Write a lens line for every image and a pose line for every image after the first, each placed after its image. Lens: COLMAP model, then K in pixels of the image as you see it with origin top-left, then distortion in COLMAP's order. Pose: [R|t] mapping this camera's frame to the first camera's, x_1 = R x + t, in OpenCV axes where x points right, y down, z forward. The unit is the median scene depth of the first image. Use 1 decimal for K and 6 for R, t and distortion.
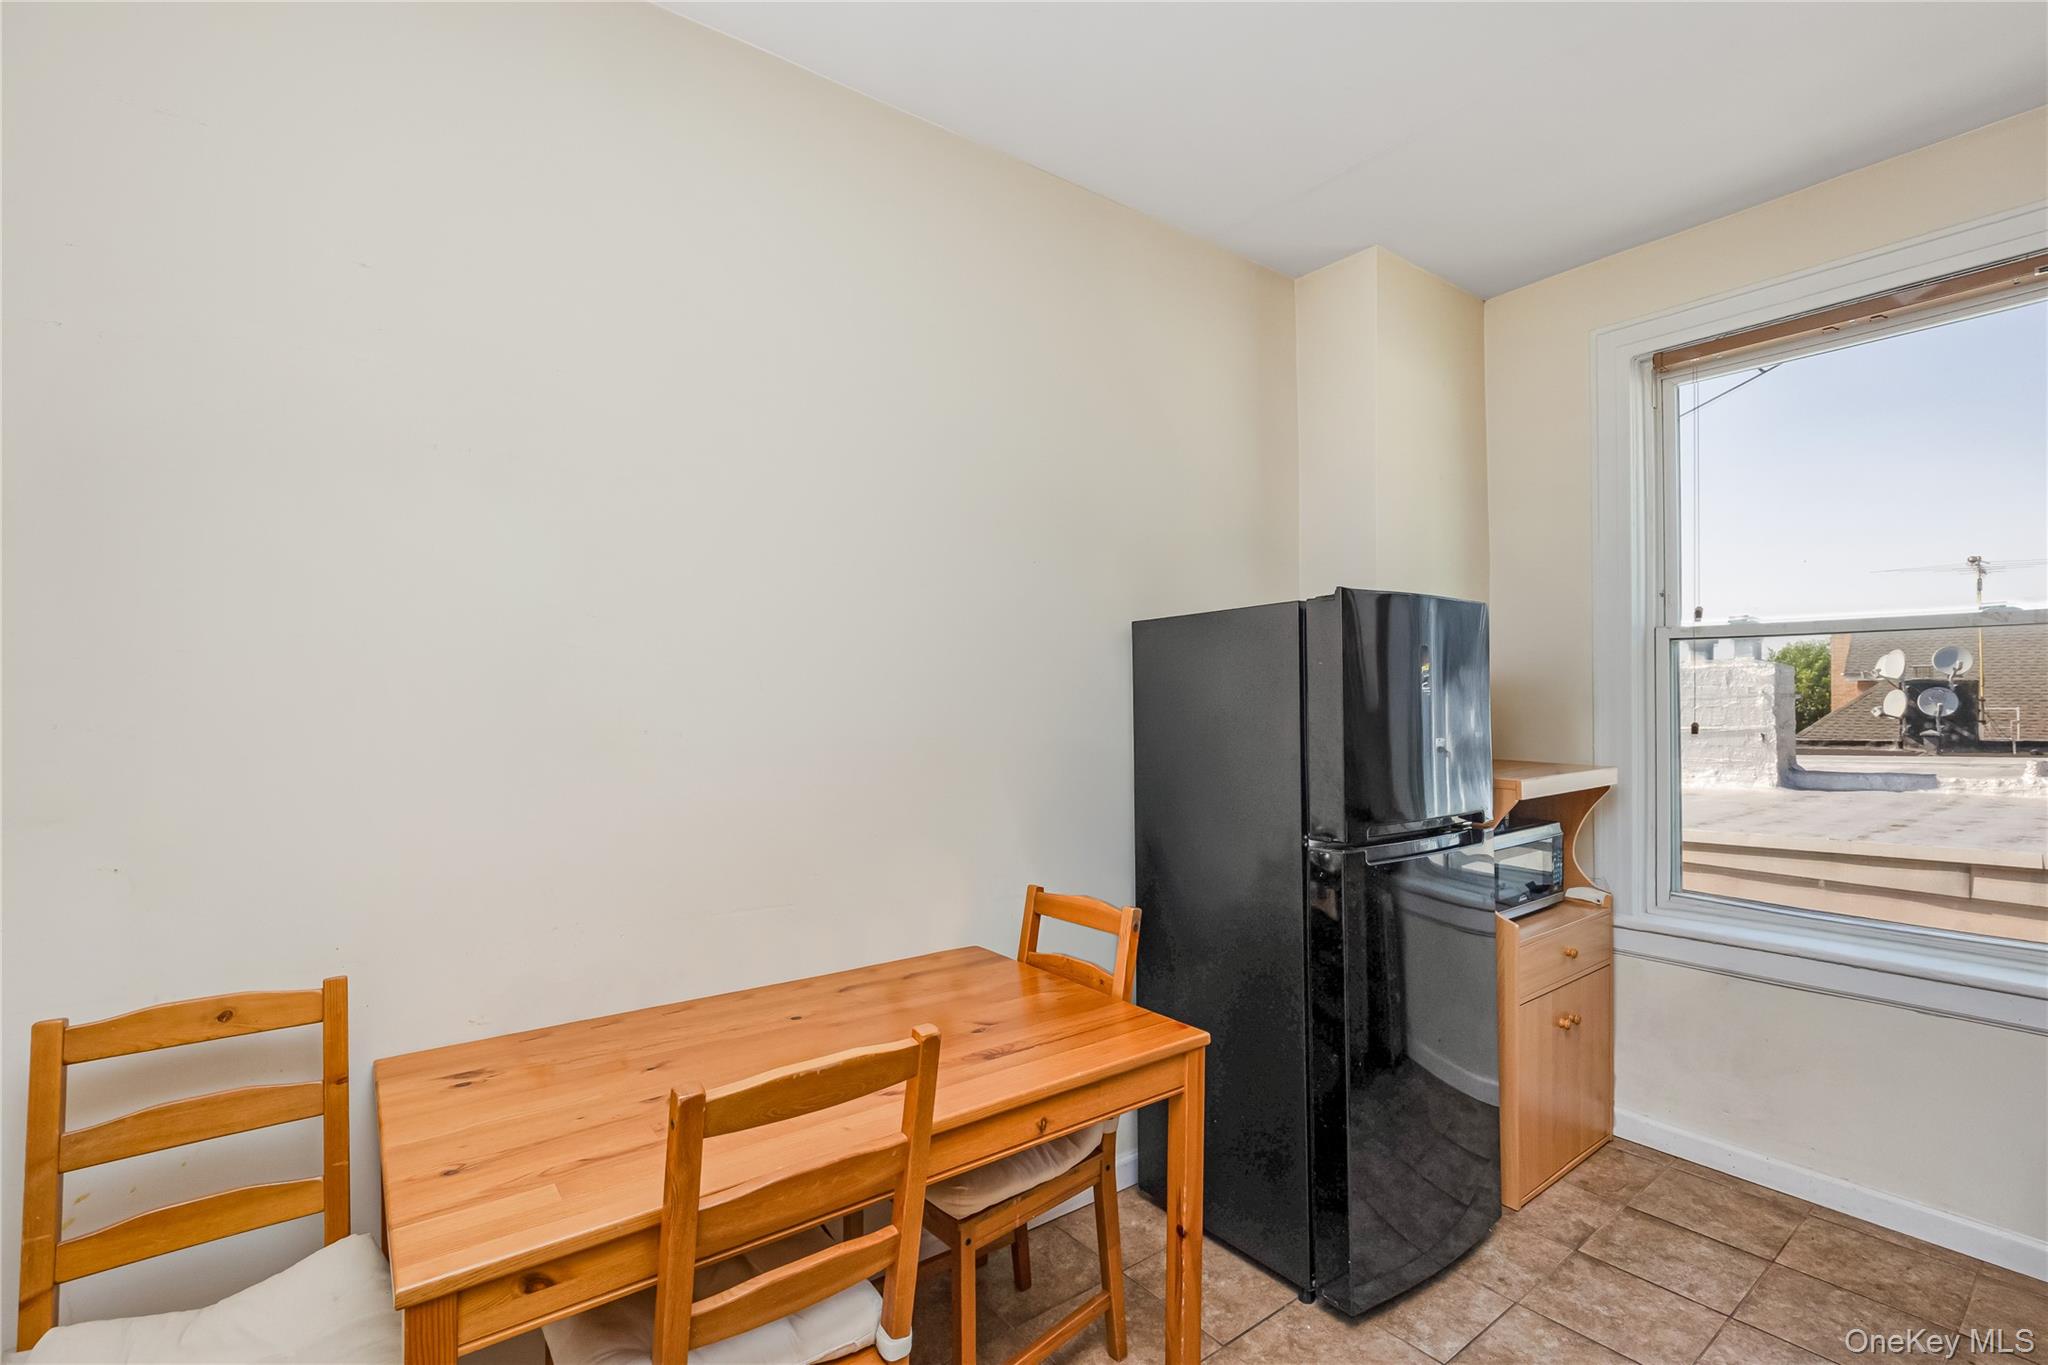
lens RADIAL K [[894.9, 0, 1025.2], [0, 894.9, 686.6], [0, 0, 1]] dist [-0.001841, -0.000160]
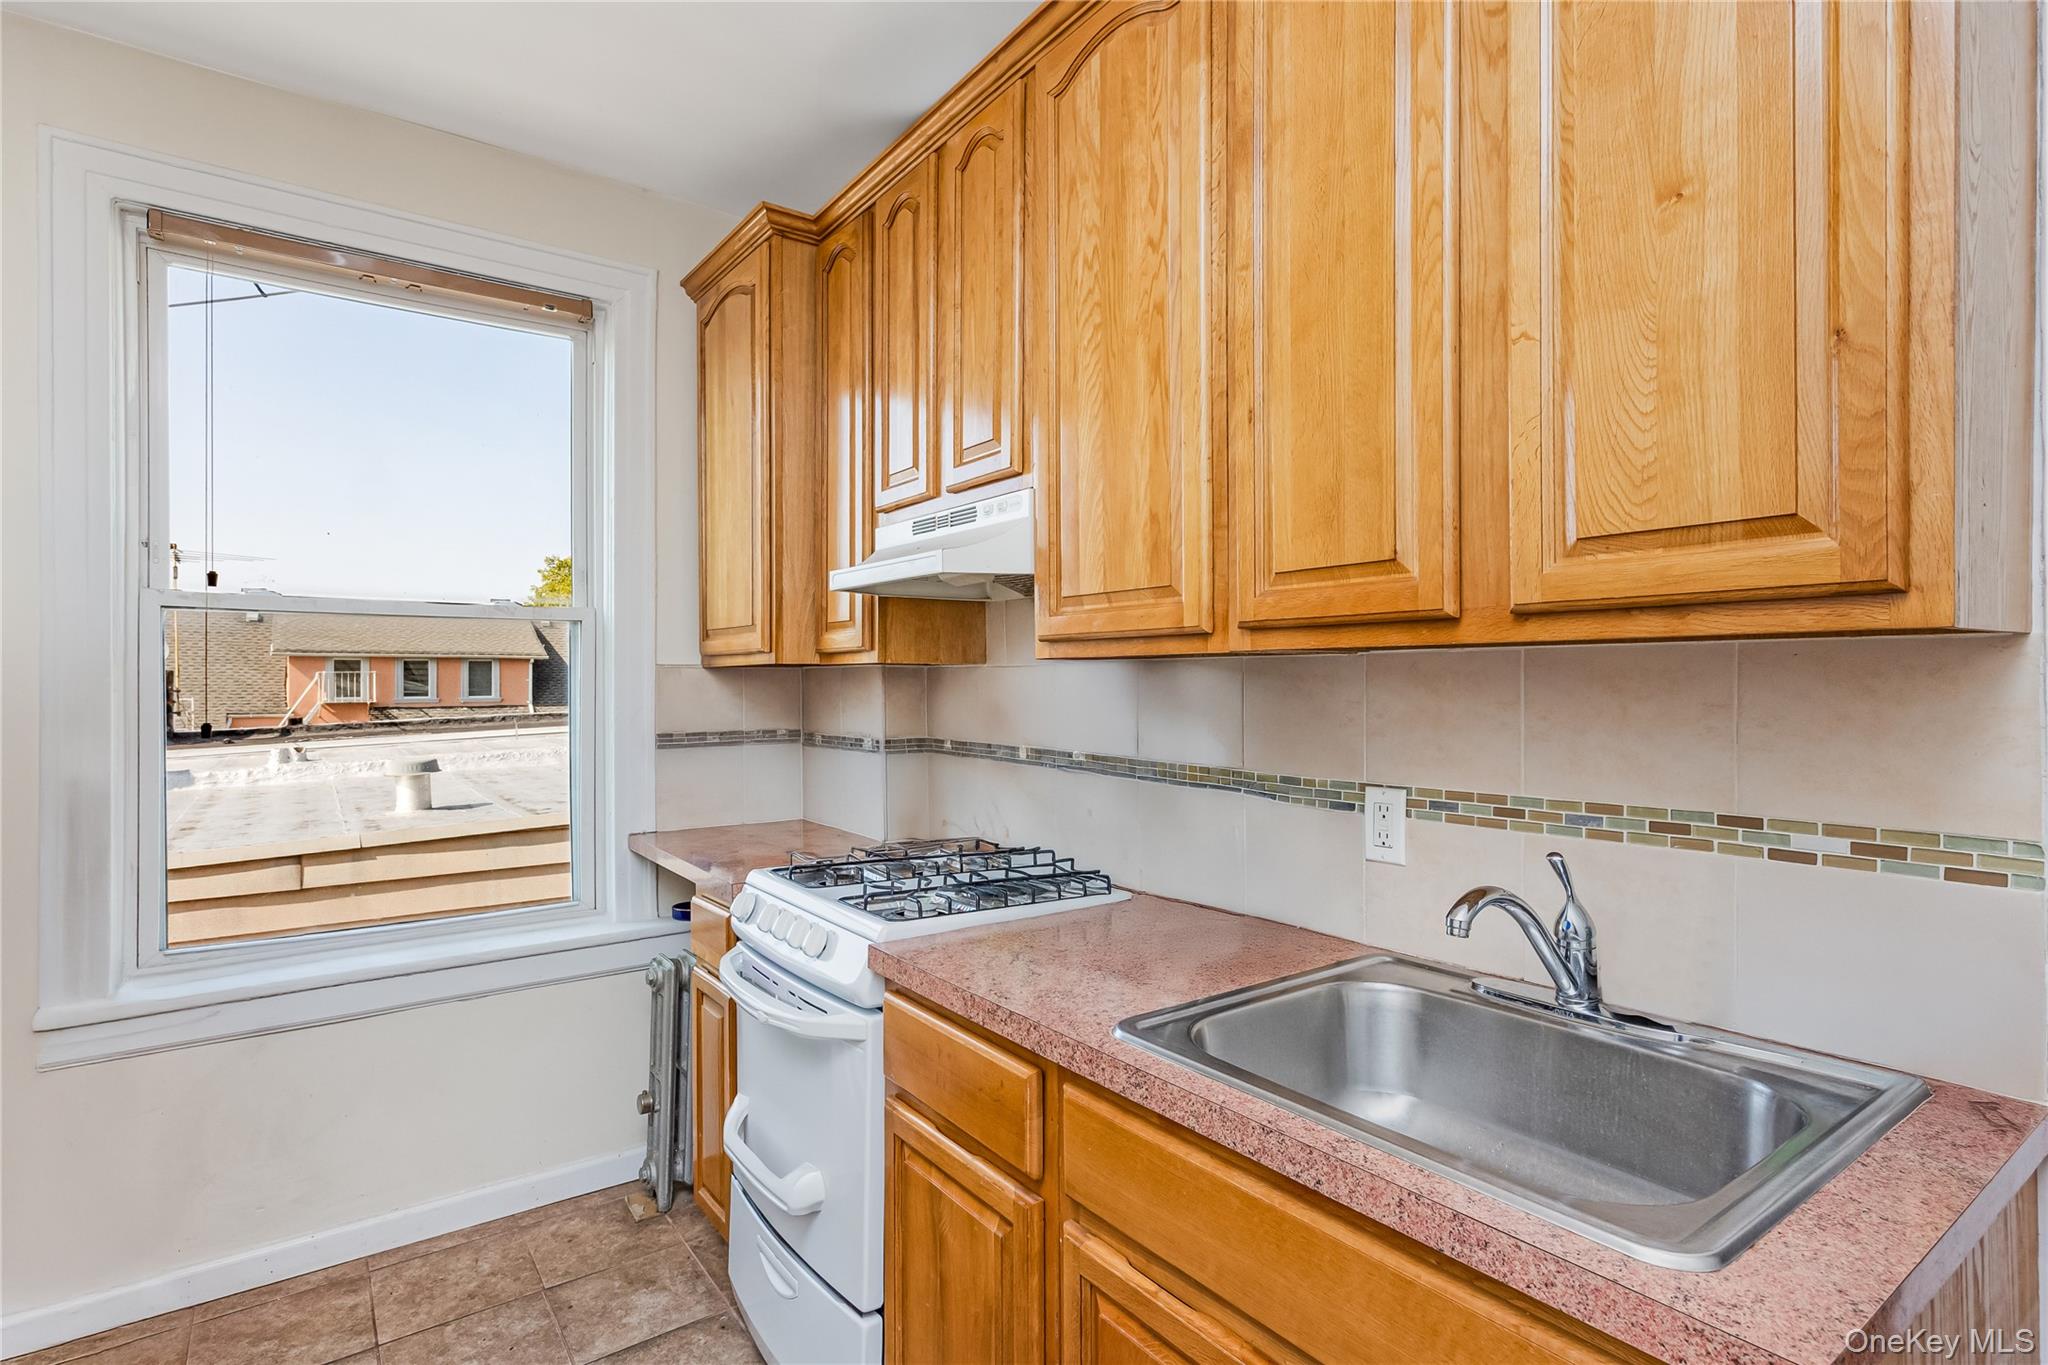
lens RADIAL K [[999.1, 0, 1024.7], [0, 999.1, 688.7], [0, 0, 1]] dist [0.034499, 0.000146]
pose [[0.041373, 0.005112, 0.999131, -0.093897], [-0.018058, 0.999827, -0.004367, 0.005253], [-0.998981, -0.017862, 0.041459, 0.264979]]
